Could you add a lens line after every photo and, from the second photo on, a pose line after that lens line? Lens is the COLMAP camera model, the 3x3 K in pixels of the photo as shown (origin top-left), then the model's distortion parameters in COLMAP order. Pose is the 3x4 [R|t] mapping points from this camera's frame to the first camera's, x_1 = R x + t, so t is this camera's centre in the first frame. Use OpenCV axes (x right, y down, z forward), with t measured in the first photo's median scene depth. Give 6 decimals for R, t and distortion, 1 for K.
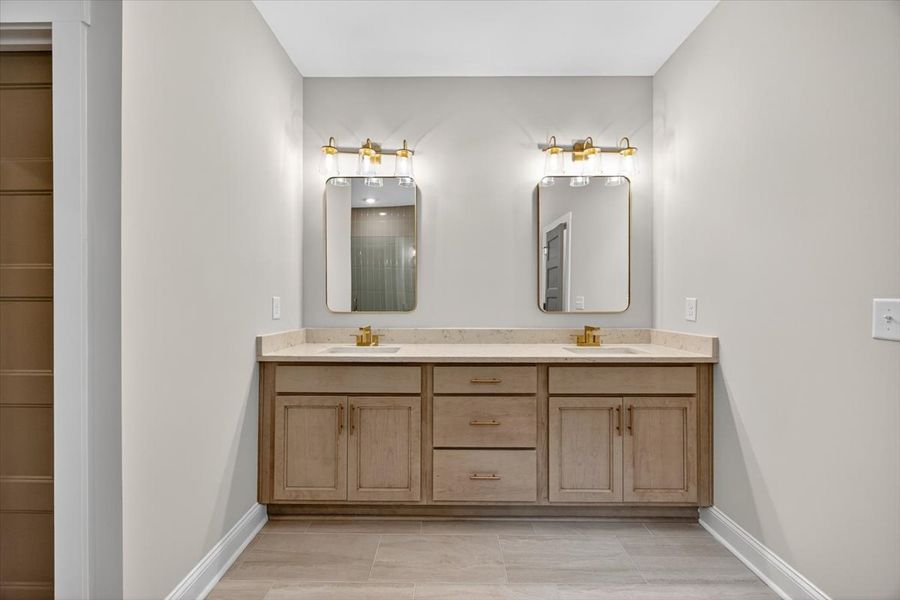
lens RADIAL K [[348.5, 0, 445.2], [0, 348.5, 297.9], [0, 0, 1]] dist [-0.001854, 0.000896]
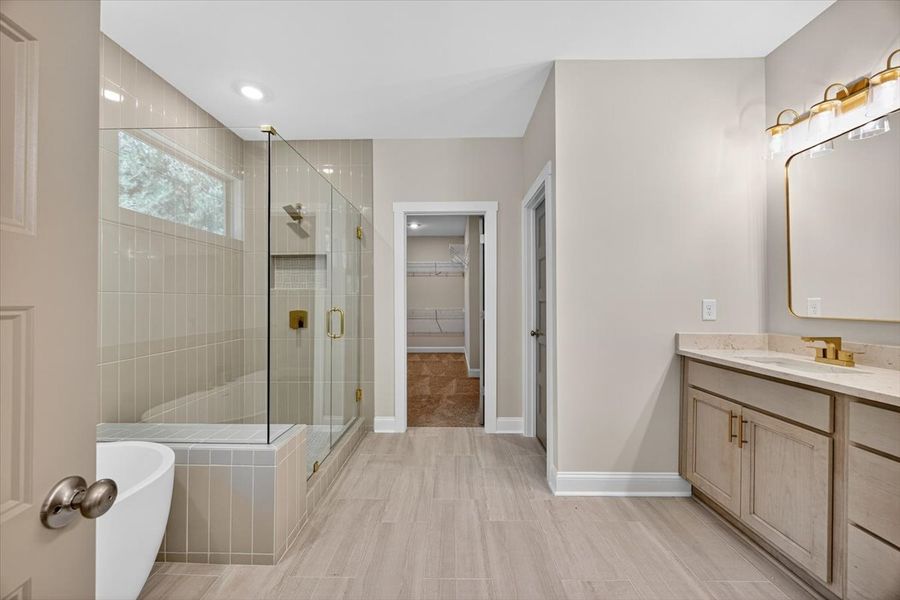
lens RADIAL K [[348.5, 0, 446.3], [0, 348.5, 300.1], [0, 0, 1]] dist [-0.001854, 0.000896]
pose [[-0.011865, -0.006185, -0.999910, 0.656555], [0.003233, 0.999975, -0.006223, 0.003255], [0.999924, -0.003306, -0.011845, 0.226582]]
